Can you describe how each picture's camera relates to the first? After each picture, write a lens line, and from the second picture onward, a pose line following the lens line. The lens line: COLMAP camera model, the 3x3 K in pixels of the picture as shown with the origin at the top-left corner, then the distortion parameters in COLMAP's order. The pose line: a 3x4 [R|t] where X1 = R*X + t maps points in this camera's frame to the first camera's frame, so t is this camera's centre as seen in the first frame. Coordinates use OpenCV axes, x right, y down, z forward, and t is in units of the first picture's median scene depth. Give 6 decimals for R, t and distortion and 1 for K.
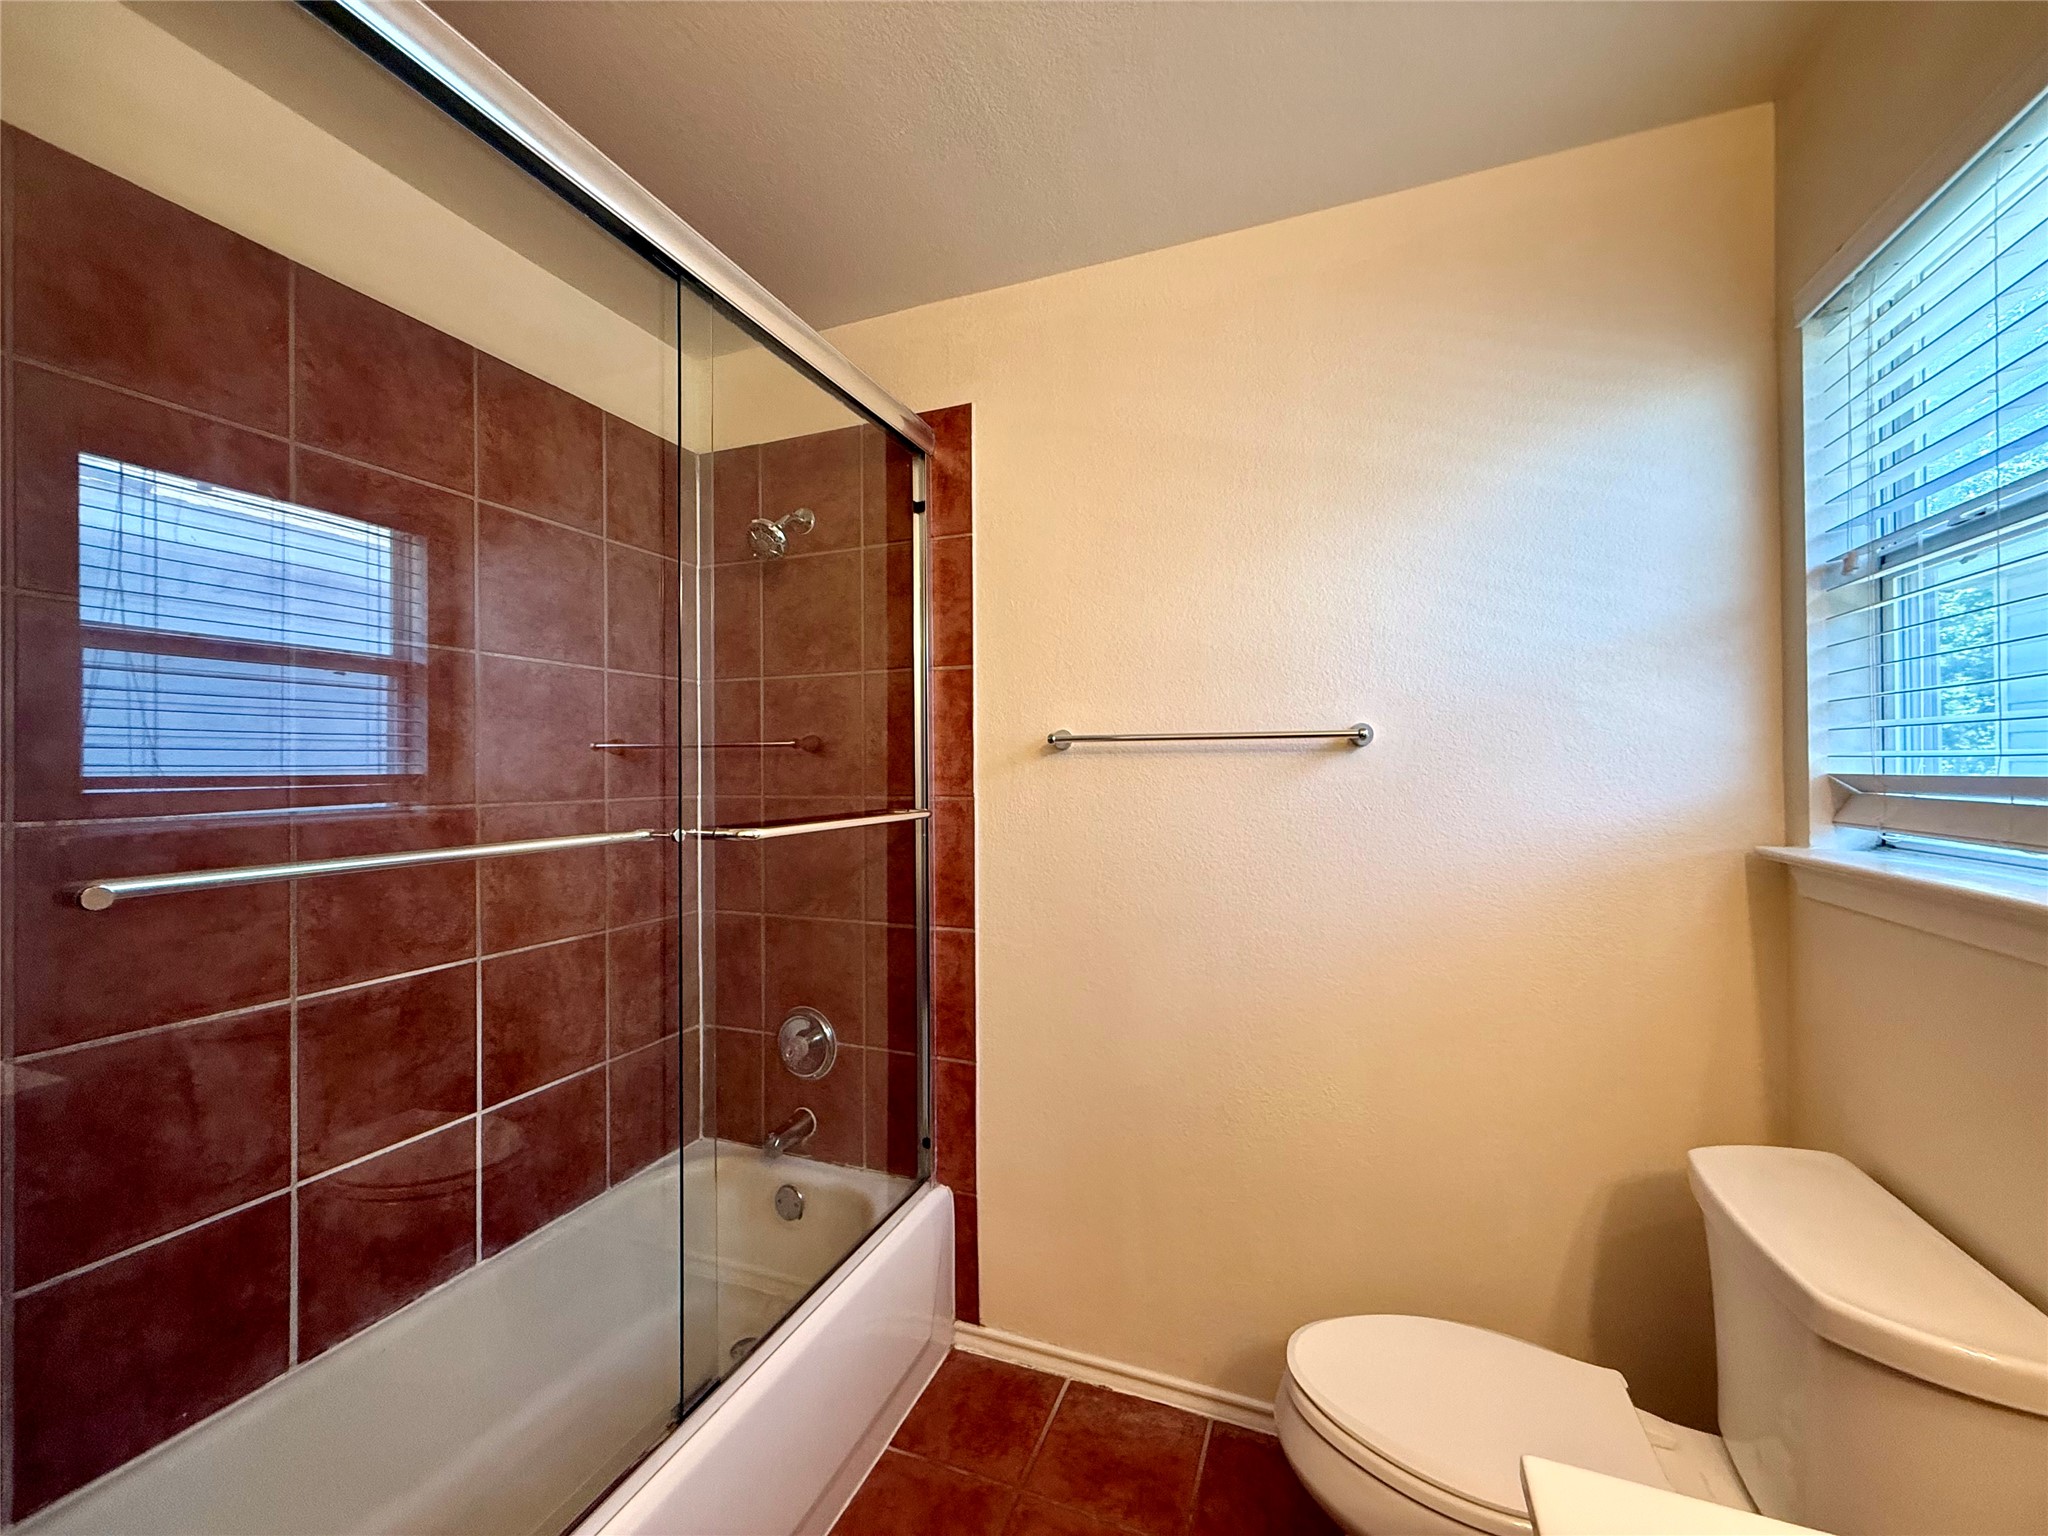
lens RADIAL K [[820.4, 0, 1021.8], [0, 820.4, 764.4], [0, 0, 1]] dist [-0.000439, 0.000659]
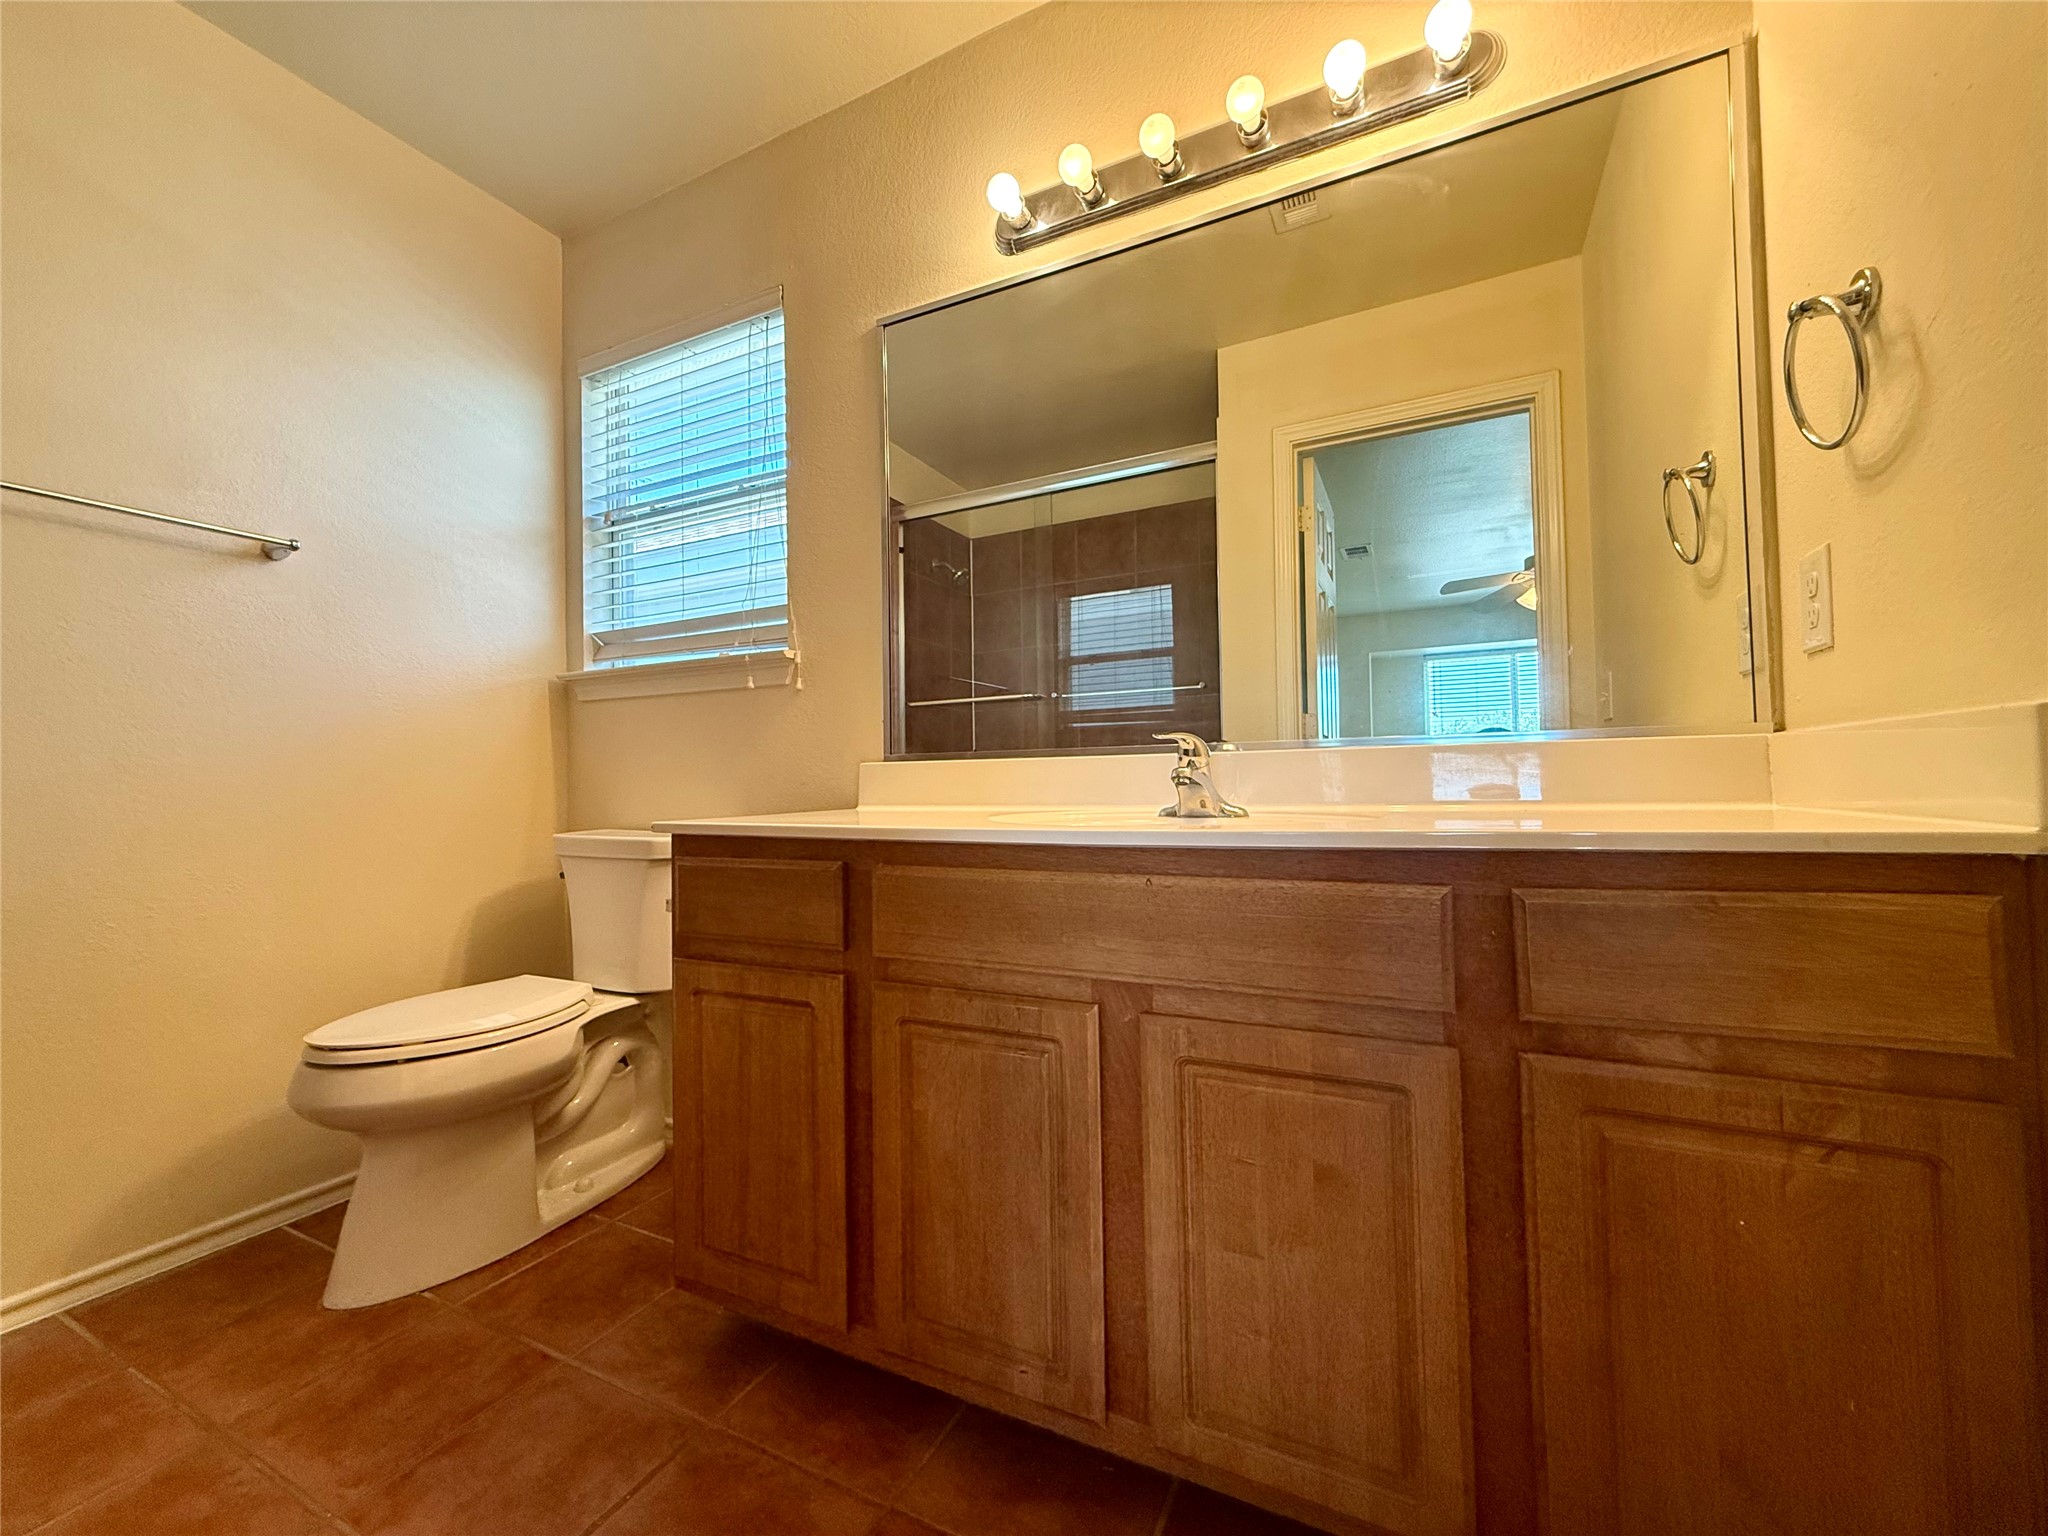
lens RADIAL K [[820.4, 0, 1024.0], [0, 820.4, 772.6], [0, 0, 1]] dist [-0.000439, 0.000659]
pose [[0.089841, 0.019755, 0.995760, -0.711912], [0.012236, 0.999706, -0.020938, 0.365149], [-0.995881, 0.014065, 0.089573, -0.097441]]
